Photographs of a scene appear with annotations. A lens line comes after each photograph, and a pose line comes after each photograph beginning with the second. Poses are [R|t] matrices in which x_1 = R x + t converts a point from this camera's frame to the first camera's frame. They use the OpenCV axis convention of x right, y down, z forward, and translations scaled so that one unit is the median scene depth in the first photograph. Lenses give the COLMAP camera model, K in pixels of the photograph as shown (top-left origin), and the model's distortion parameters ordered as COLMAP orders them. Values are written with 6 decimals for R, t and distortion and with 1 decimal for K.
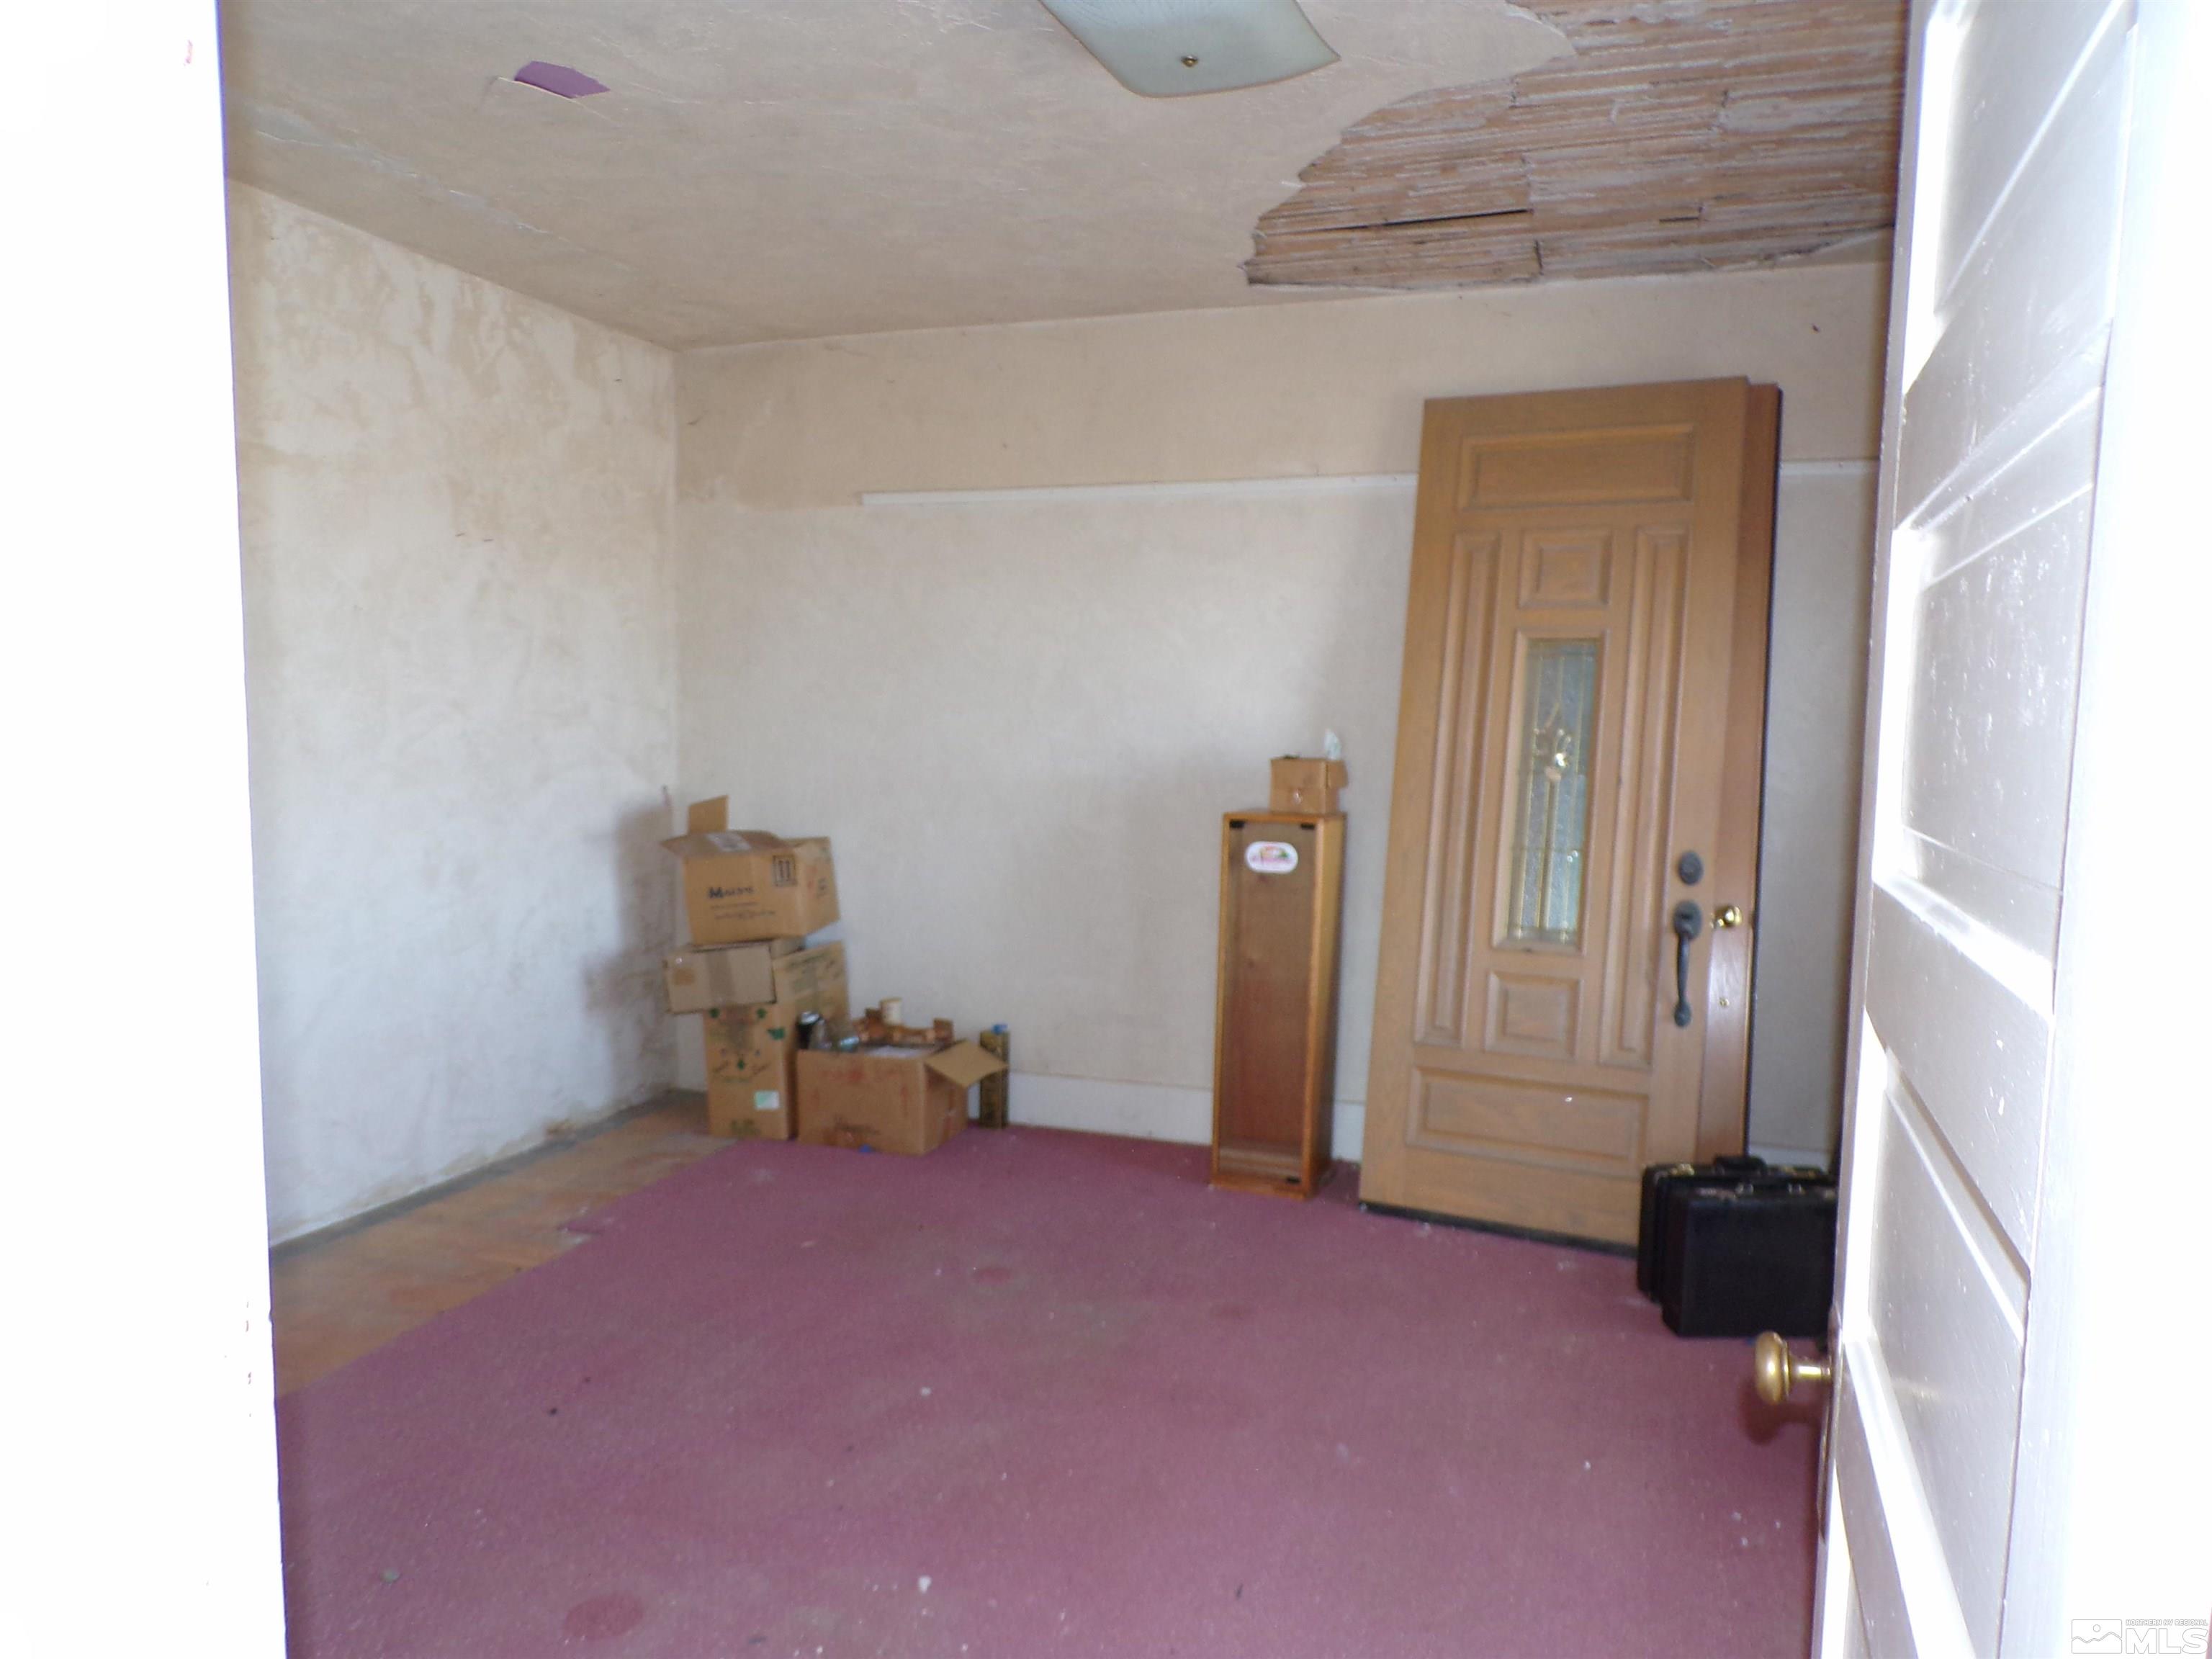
lens RADIAL K [[1561.6, 0, 1106.0], [0, 1561.6, 829.5], [0, 0, 1]] dist [0.003152, 0.001303]
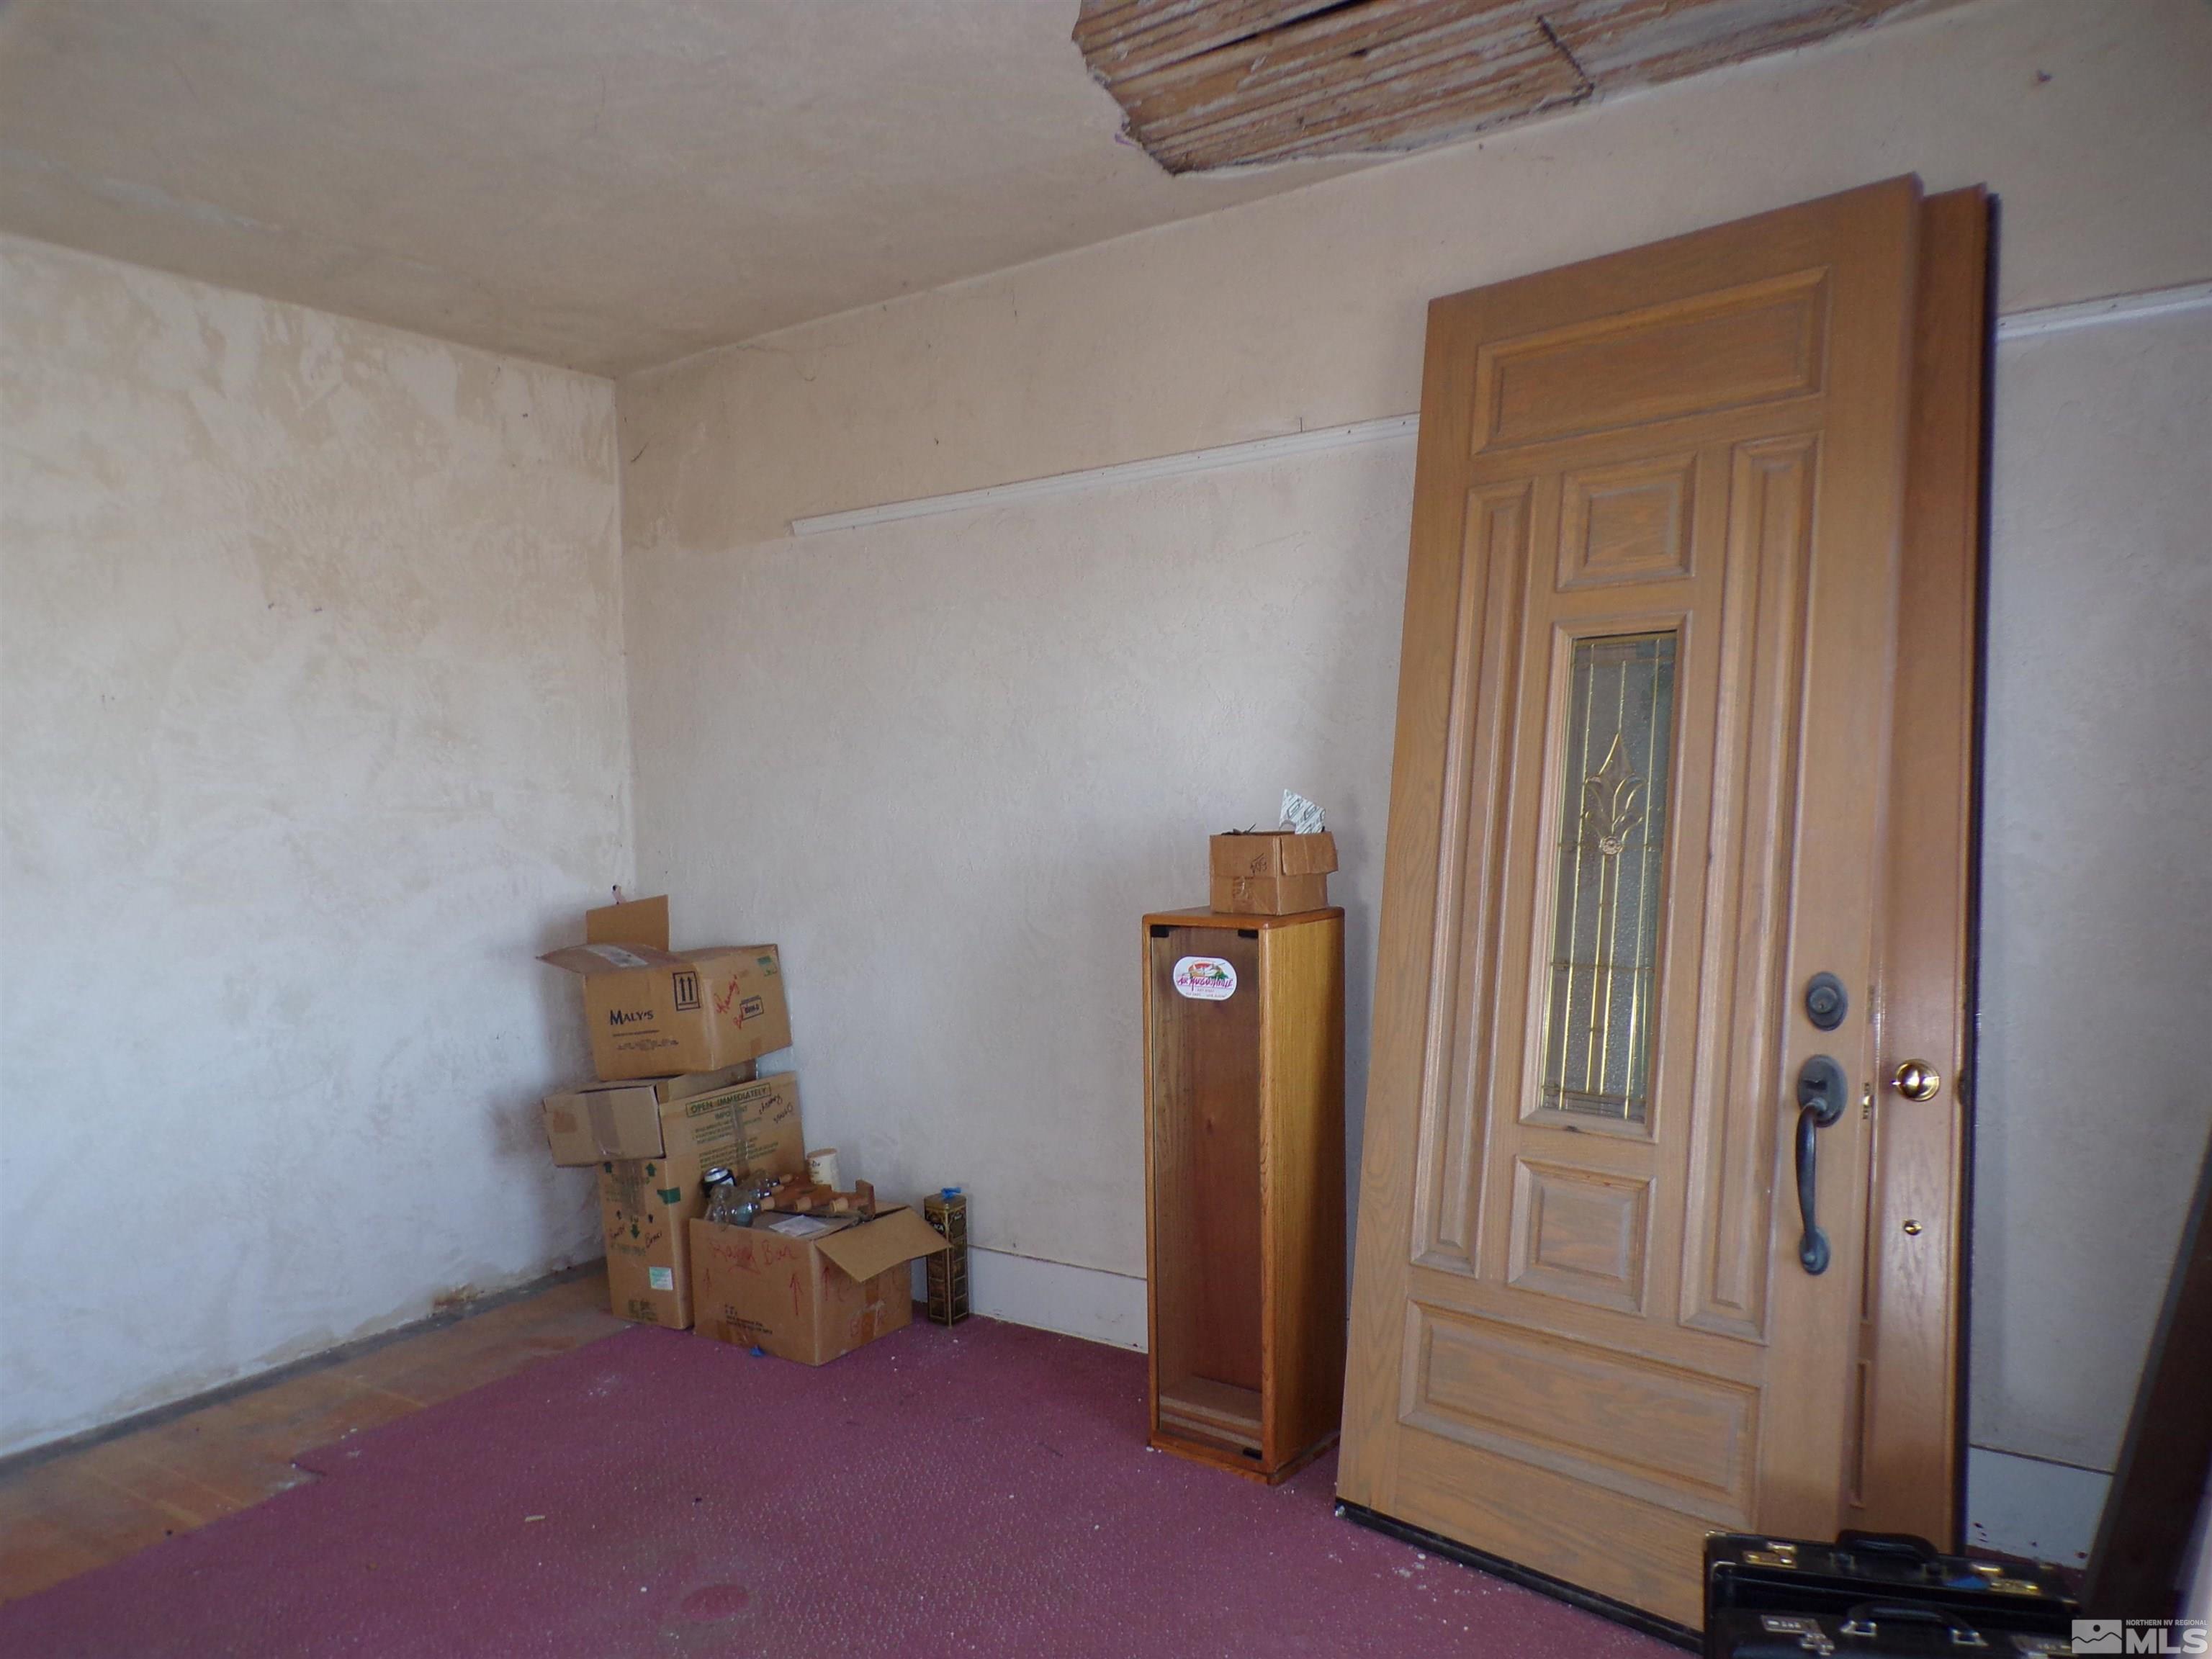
lens RADIAL K [[1517.7, 0, 1117.2], [0, 1517.7, 837.4], [0, 0, 1]] dist [-0.000582, -0.001980]
pose [[0.960255, -0.033615, -0.277091, 0.248384], [0.024673, 0.999058, -0.035693, -0.020892], [0.278030, 0.027438, 0.960180, 0.332389]]
